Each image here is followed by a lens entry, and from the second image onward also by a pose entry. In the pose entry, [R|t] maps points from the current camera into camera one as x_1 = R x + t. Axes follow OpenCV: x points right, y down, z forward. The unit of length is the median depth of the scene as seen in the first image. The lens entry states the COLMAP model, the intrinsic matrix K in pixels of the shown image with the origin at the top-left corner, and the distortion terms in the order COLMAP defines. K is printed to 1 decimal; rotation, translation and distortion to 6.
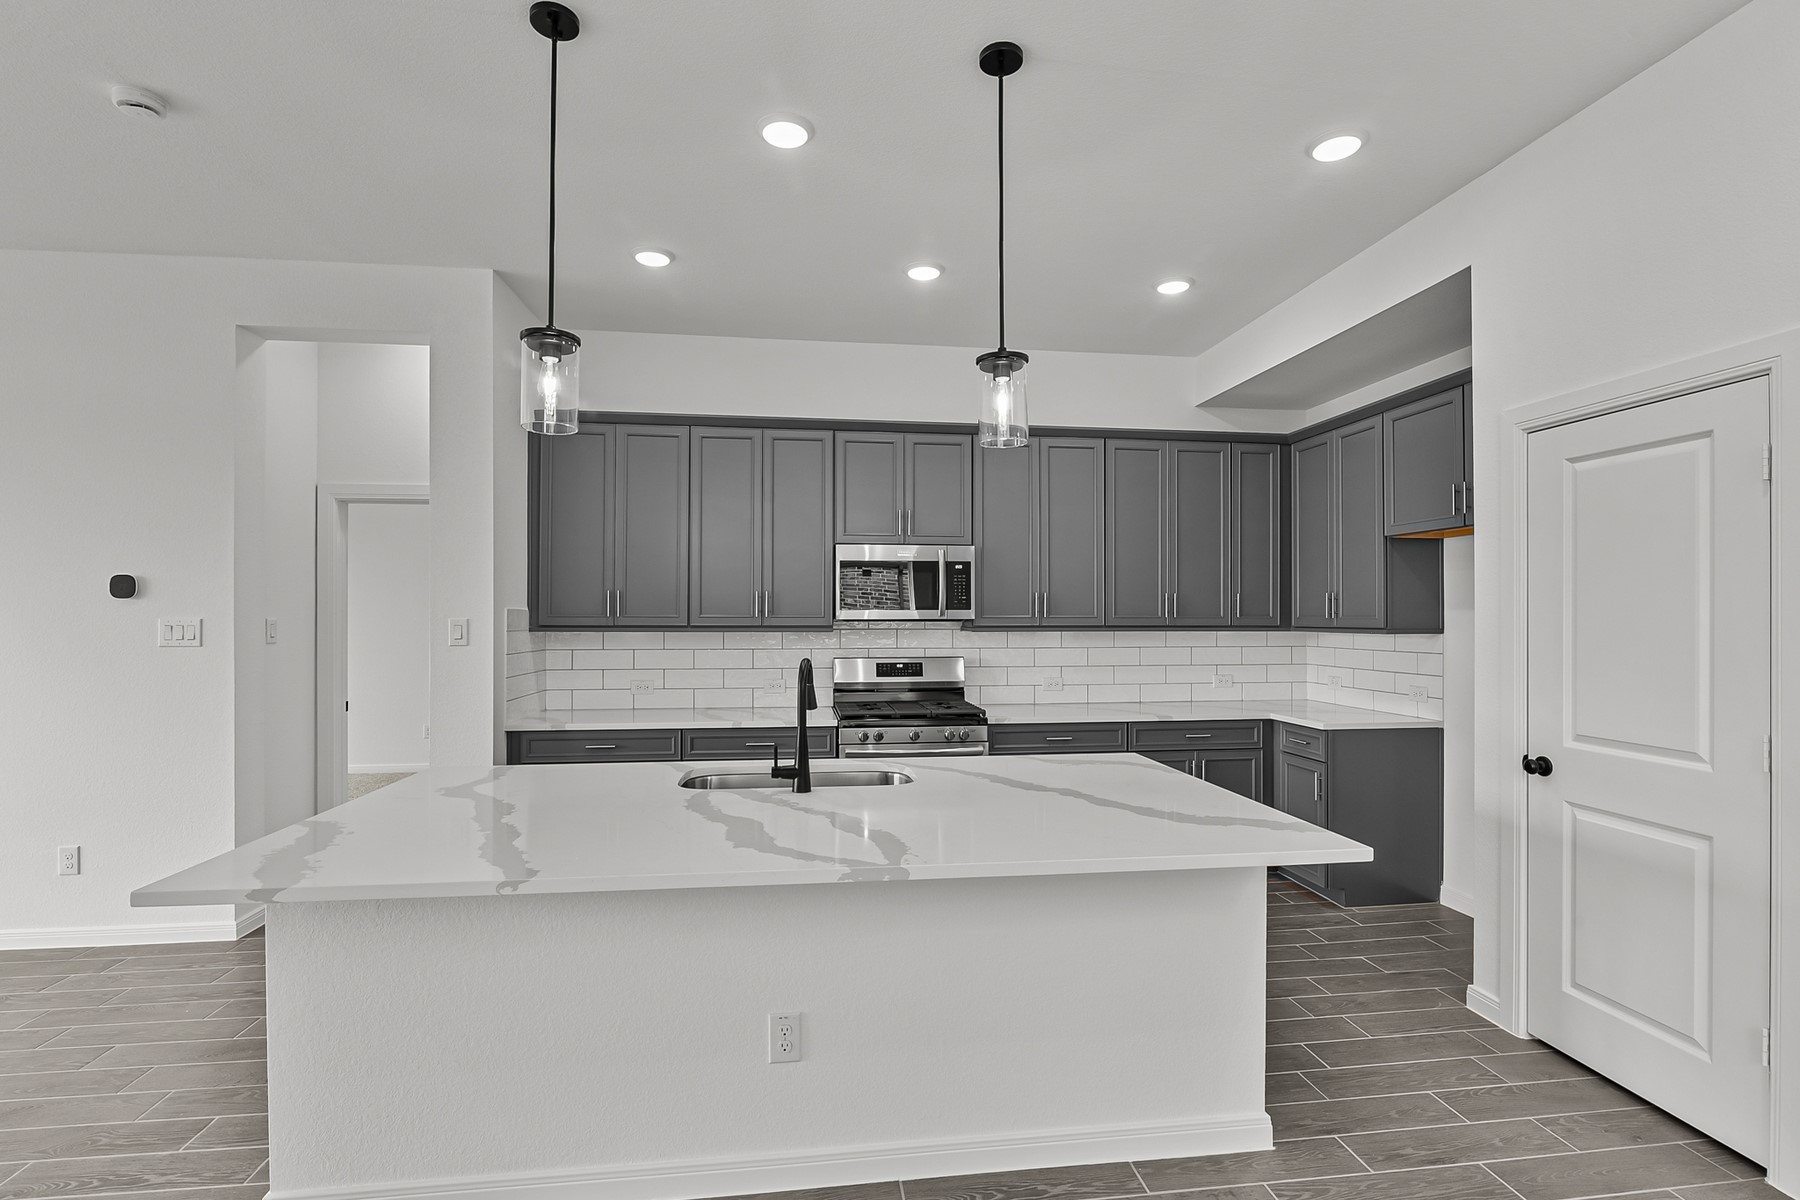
lens RADIAL K [[828.7, 0, 898.0], [0, 828.7, 611.0], [0, 0, 1]] dist [-0.011975, 0.001337]
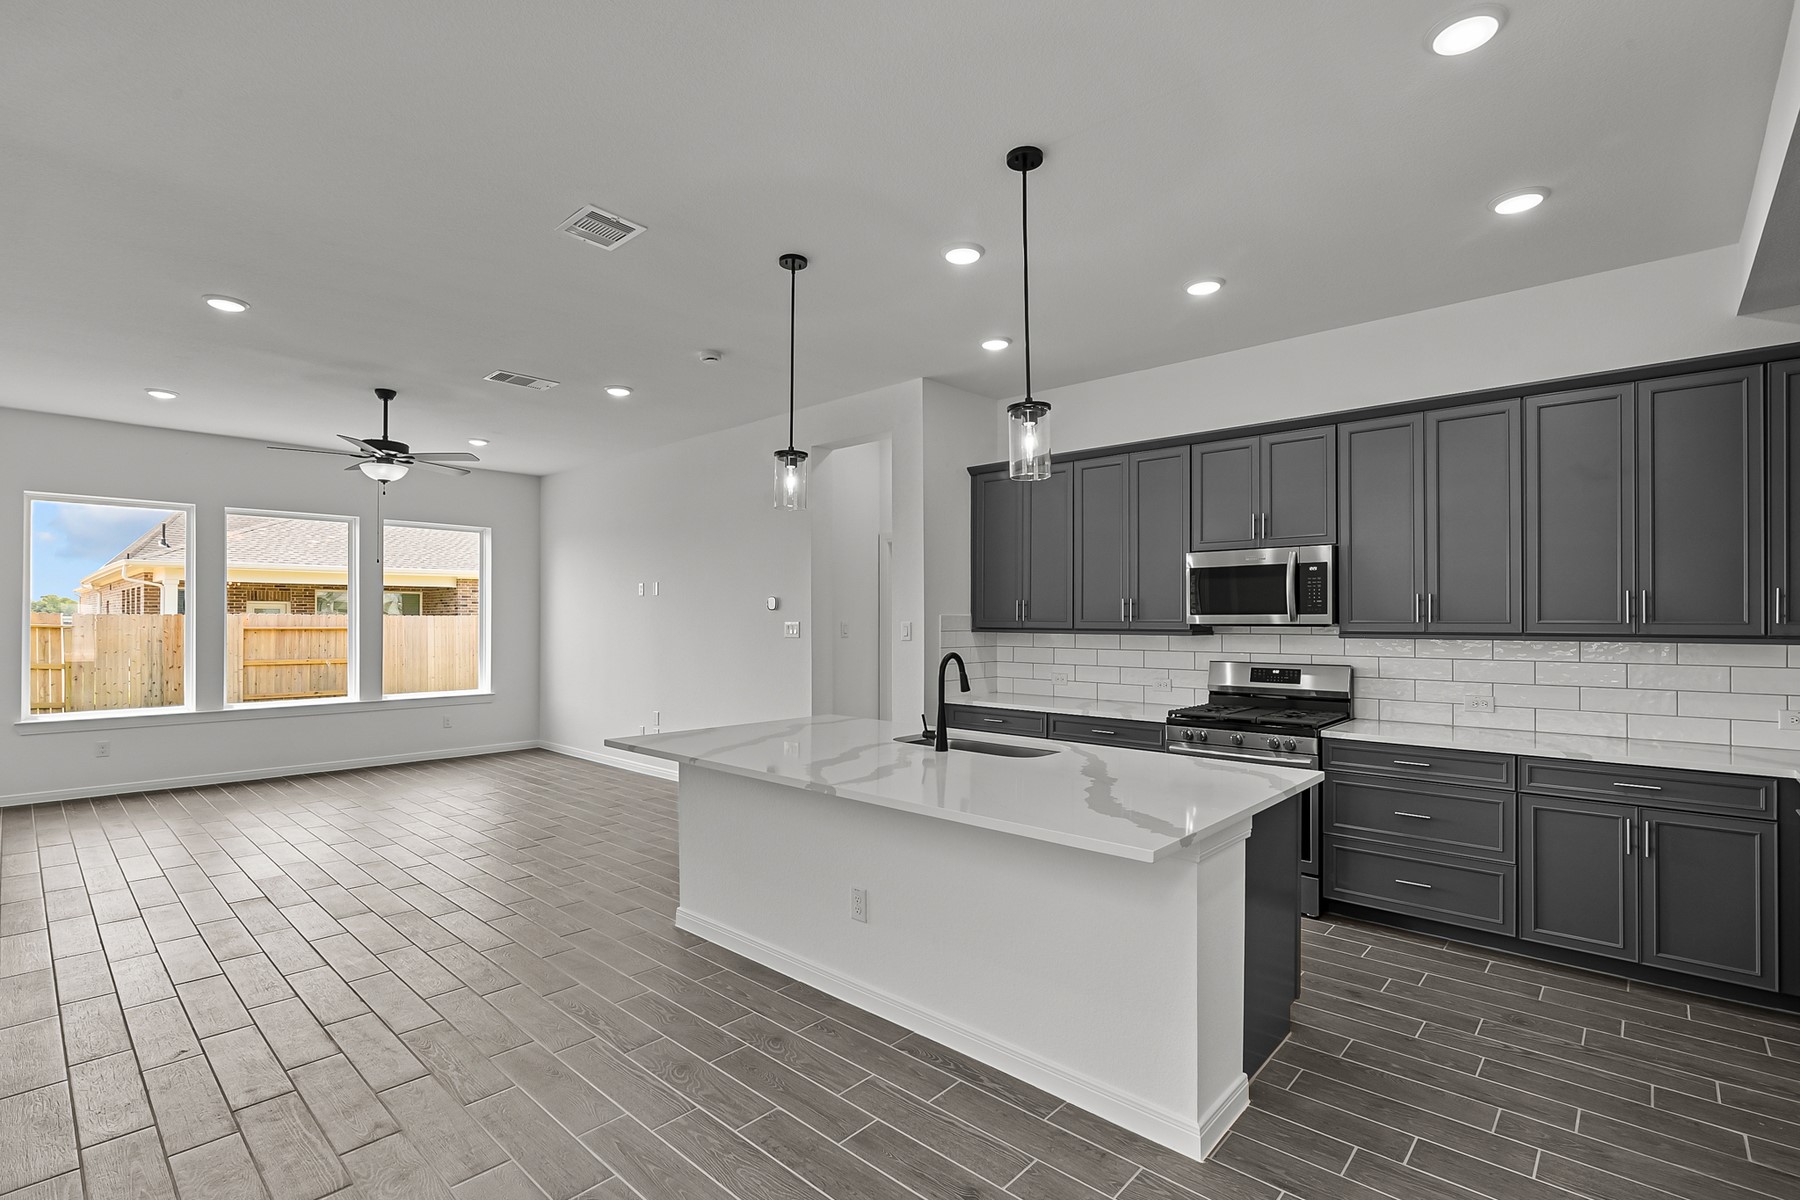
lens RADIAL K [[828.7, 0, 902.2], [0, 828.7, 607.0], [0, 0, 1]] dist [-0.011975, 0.001337]
pose [[0.647956, -0.011062, -0.761598, 0.545796], [0.003705, 0.999928, -0.011371, -0.000650], [0.761669, 0.004546, 0.647951, 0.046938]]
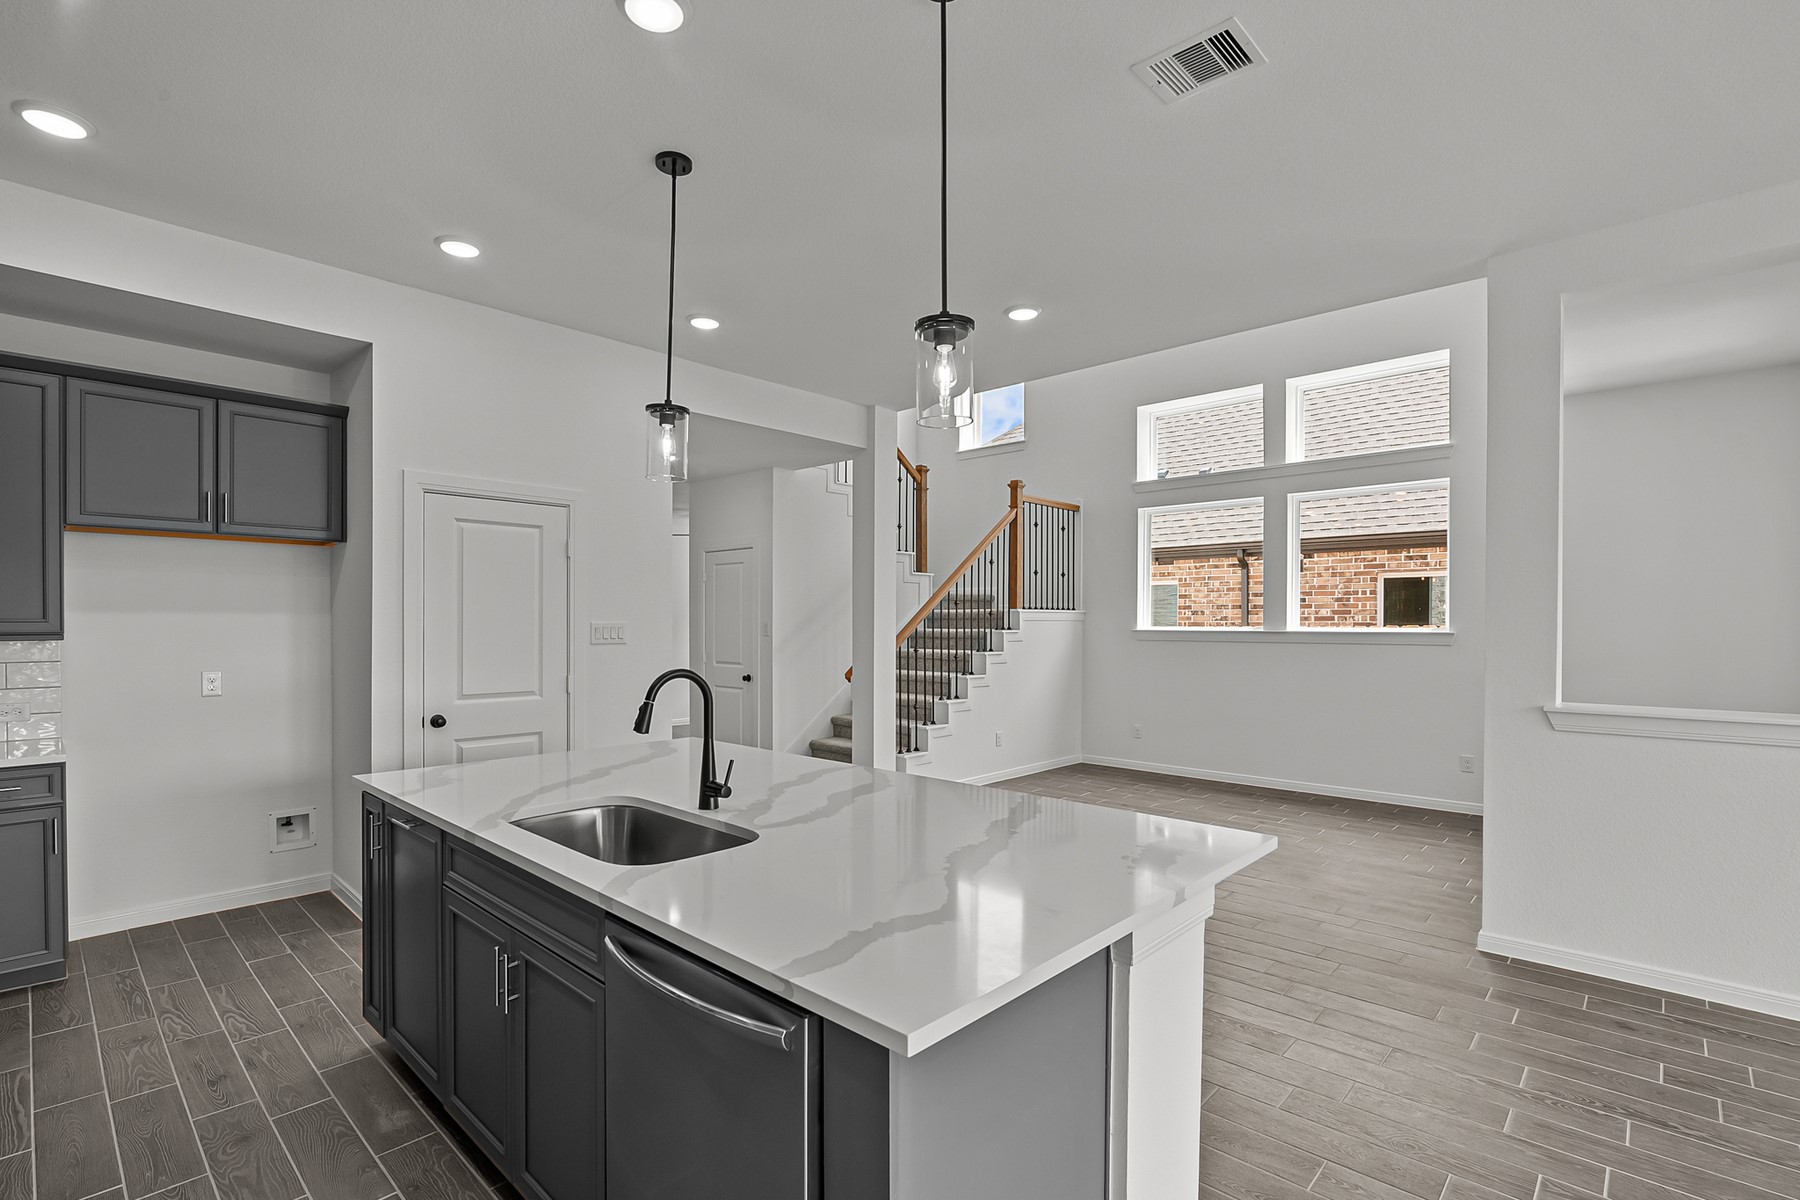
lens RADIAL K [[828.7, 0, 901.9], [0, 828.7, 629.7], [0, 0, 1]] dist [-0.011975, 0.001337]
pose [[-0.637529, -0.010399, 0.770356, -0.607371], [-0.006910, 0.999946, 0.007780, 0.004190], [-0.770395, -0.000363, -0.637567, 0.888728]]
